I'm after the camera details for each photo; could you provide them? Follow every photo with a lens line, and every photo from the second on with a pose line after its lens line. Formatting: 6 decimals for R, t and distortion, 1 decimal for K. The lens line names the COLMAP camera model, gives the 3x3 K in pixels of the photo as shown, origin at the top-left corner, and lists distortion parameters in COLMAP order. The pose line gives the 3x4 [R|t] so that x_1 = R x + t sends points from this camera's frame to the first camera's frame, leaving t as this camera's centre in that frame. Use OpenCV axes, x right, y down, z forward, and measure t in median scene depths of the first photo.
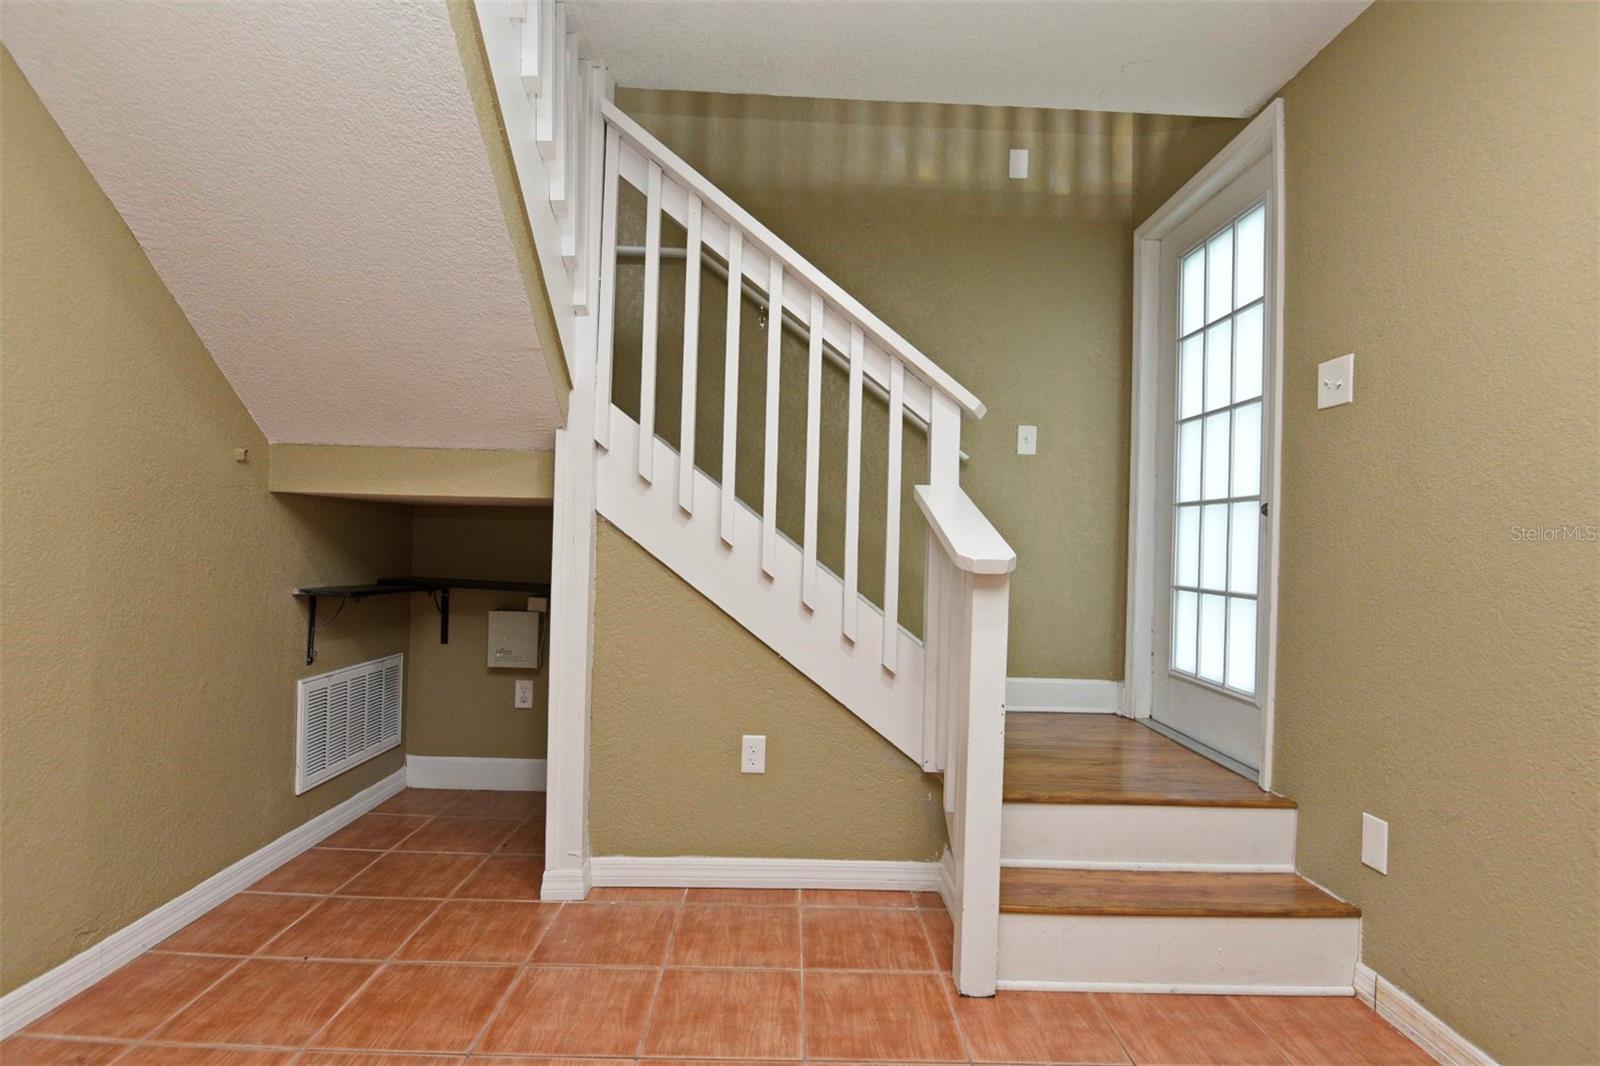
lens RADIAL K [[783.0, 0, 800.0], [0, 783.0, 533.0], [0, 0, 1]] dist [-0.003046, -0.016276]
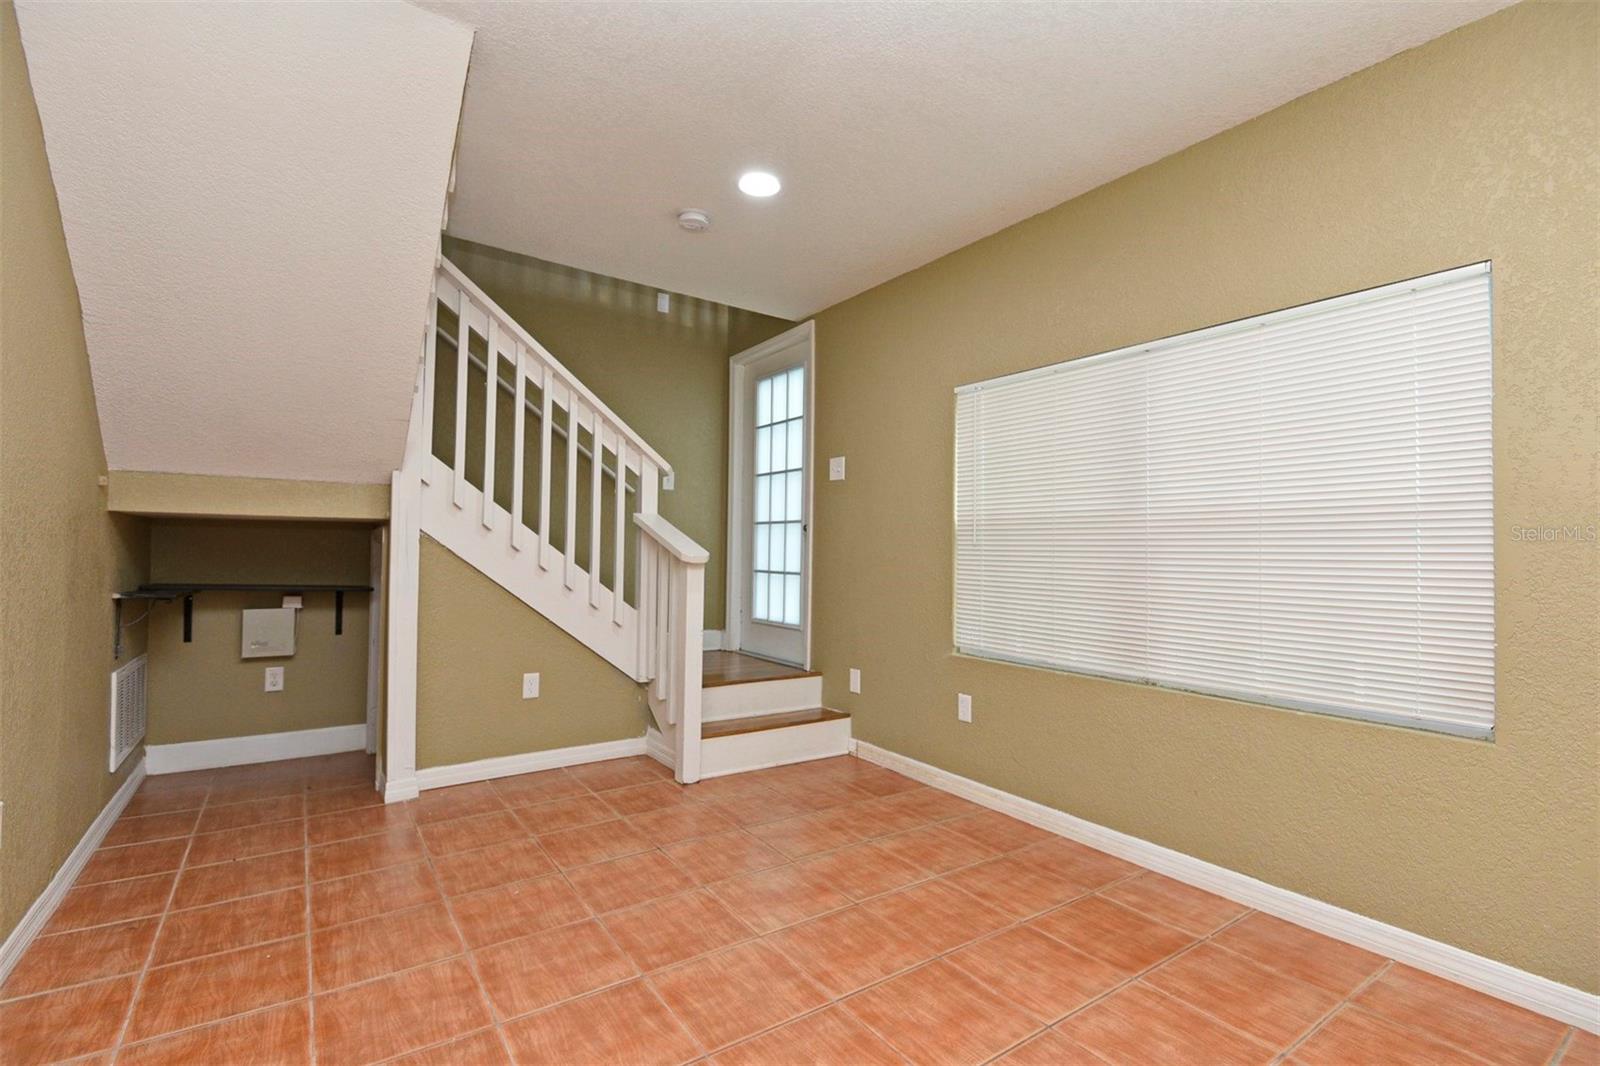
lens RADIAL K [[727.6, 0, 800.7], [0, 727.6, 529.6], [0, 0, 1]] dist [-0.002356, -0.009995]
pose [[0.829406, 0.000194, 0.558647, -0.429788], [0.003298, 0.999981, -0.005243, -0.016802], [-0.558637, 0.006191, 0.829389, -0.501813]]
